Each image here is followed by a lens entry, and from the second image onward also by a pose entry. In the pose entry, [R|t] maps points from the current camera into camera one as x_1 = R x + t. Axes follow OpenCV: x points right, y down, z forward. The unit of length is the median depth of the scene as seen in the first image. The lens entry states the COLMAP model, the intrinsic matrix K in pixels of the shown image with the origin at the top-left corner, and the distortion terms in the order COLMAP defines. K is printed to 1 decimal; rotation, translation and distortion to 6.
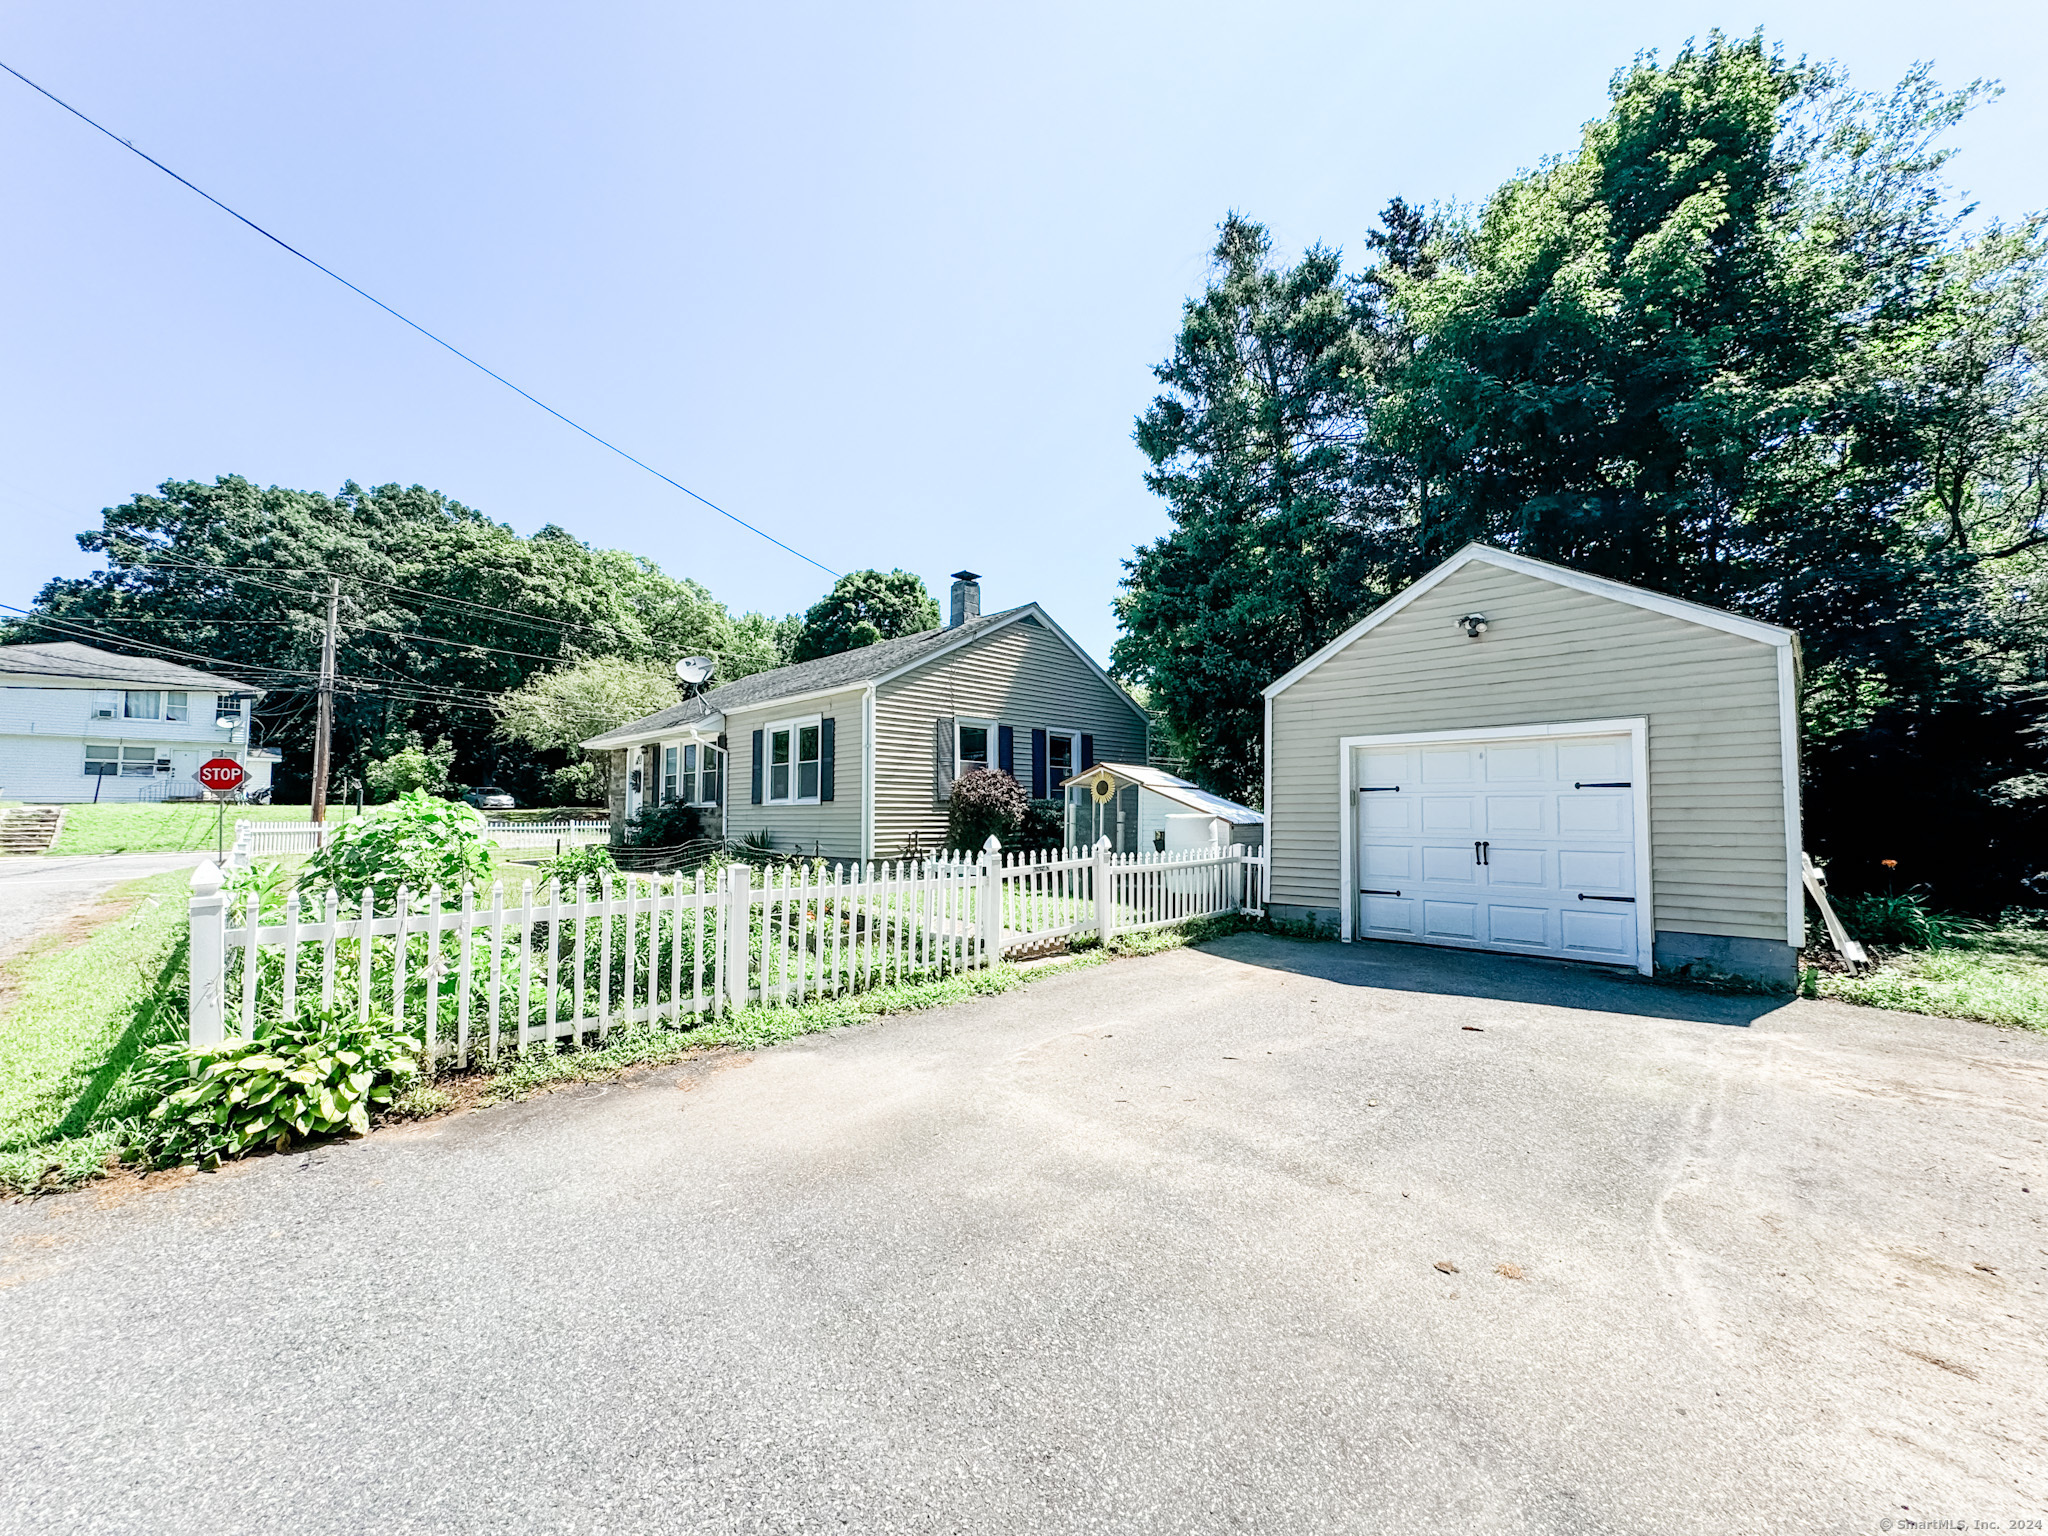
lens RADIAL K [[830.0, 0, 1034.0], [0, 830.0, 761.8], [0, 0, 1]] dist [-0.001365, 0.000119]
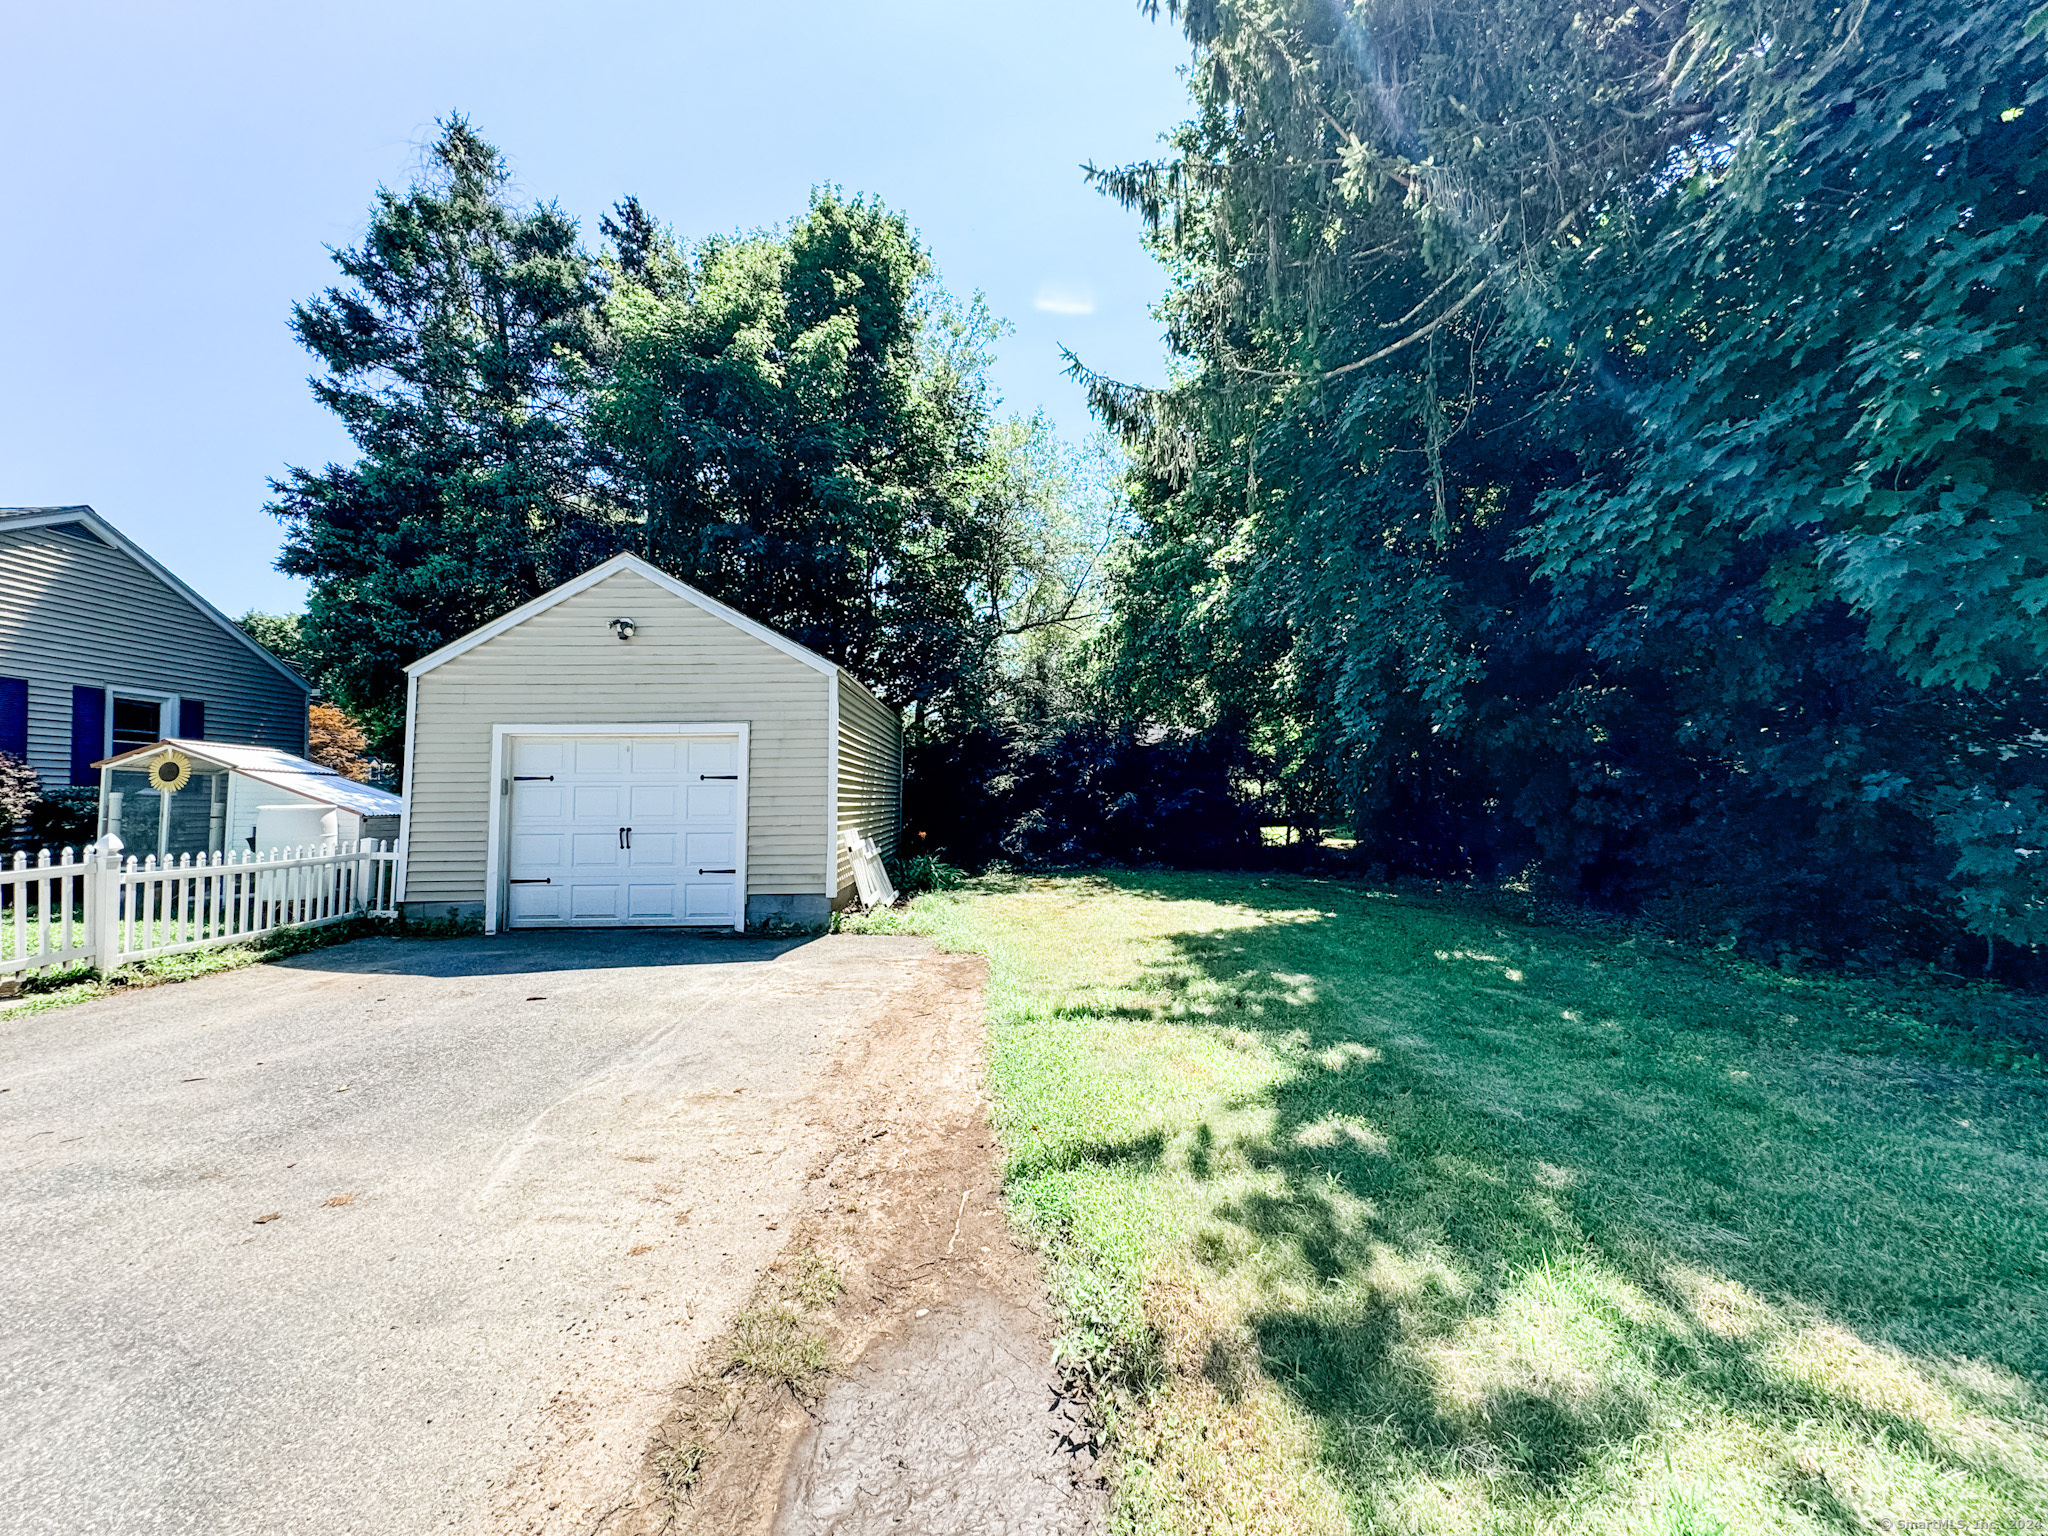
lens RADIAL K [[830.0, 0, 1030.1], [0, 830.0, 763.0], [0, 0, 1]] dist [-0.001365, 0.000119]
pose [[0.692969, 0.027743, 0.720434, 0.095245], [-0.036391, 0.999332, -0.003479, -0.003046], [-0.720049, -0.023806, 0.693515, -0.107646]]
